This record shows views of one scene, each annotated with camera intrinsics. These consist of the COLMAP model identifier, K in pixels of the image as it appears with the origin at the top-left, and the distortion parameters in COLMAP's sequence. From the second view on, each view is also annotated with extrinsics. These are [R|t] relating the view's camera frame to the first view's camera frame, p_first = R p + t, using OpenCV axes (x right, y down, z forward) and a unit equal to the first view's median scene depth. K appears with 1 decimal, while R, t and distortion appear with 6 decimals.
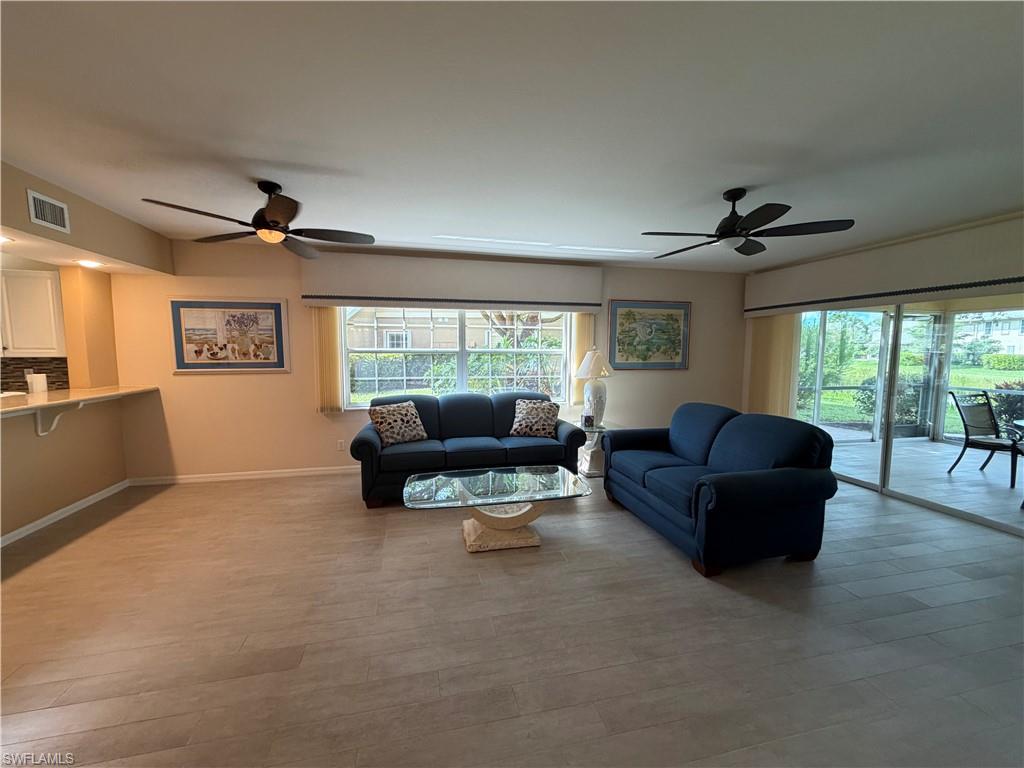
lens RADIAL K [[407.7, 0, 512.6], [0, 407.7, 385.9], [0, 0, 1]] dist [0.001088, -0.000120]
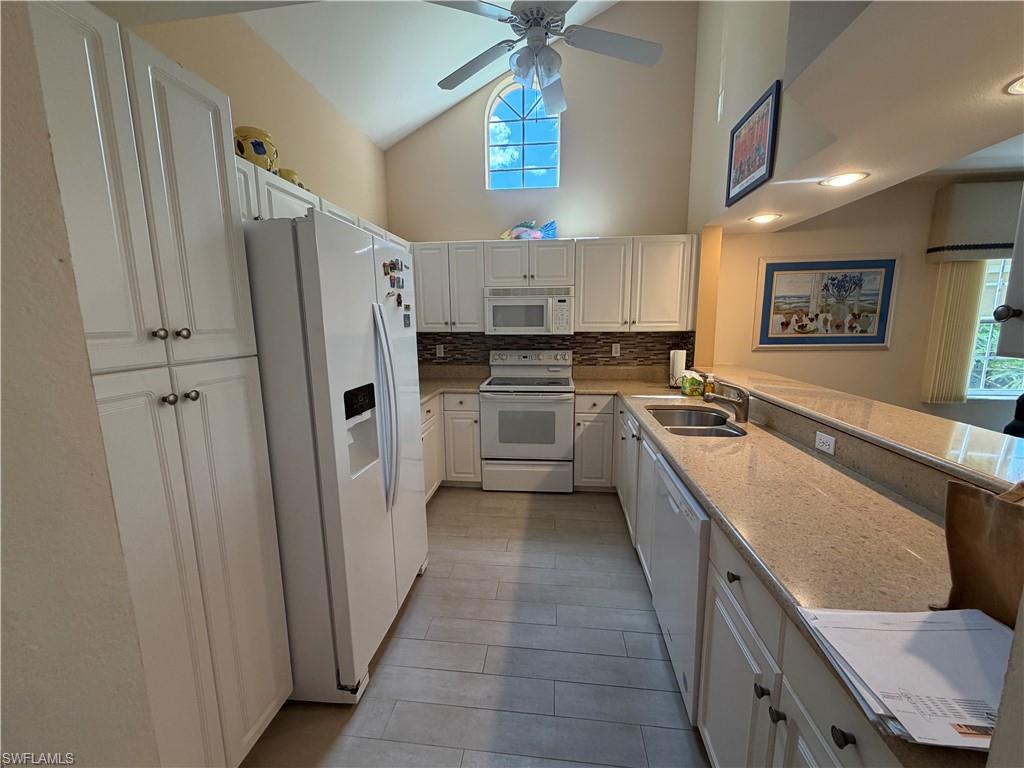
lens RADIAL K [[407.7, 0, 509.0], [0, 407.7, 384.6], [0, 0, 1]] dist [0.001088, -0.000120]
pose [[0.938120, 0.039026, -0.344104, -1.000387], [-0.016220, 0.997491, 0.068911, -0.007151], [0.345930, -0.059066, 0.936399, 0.008122]]
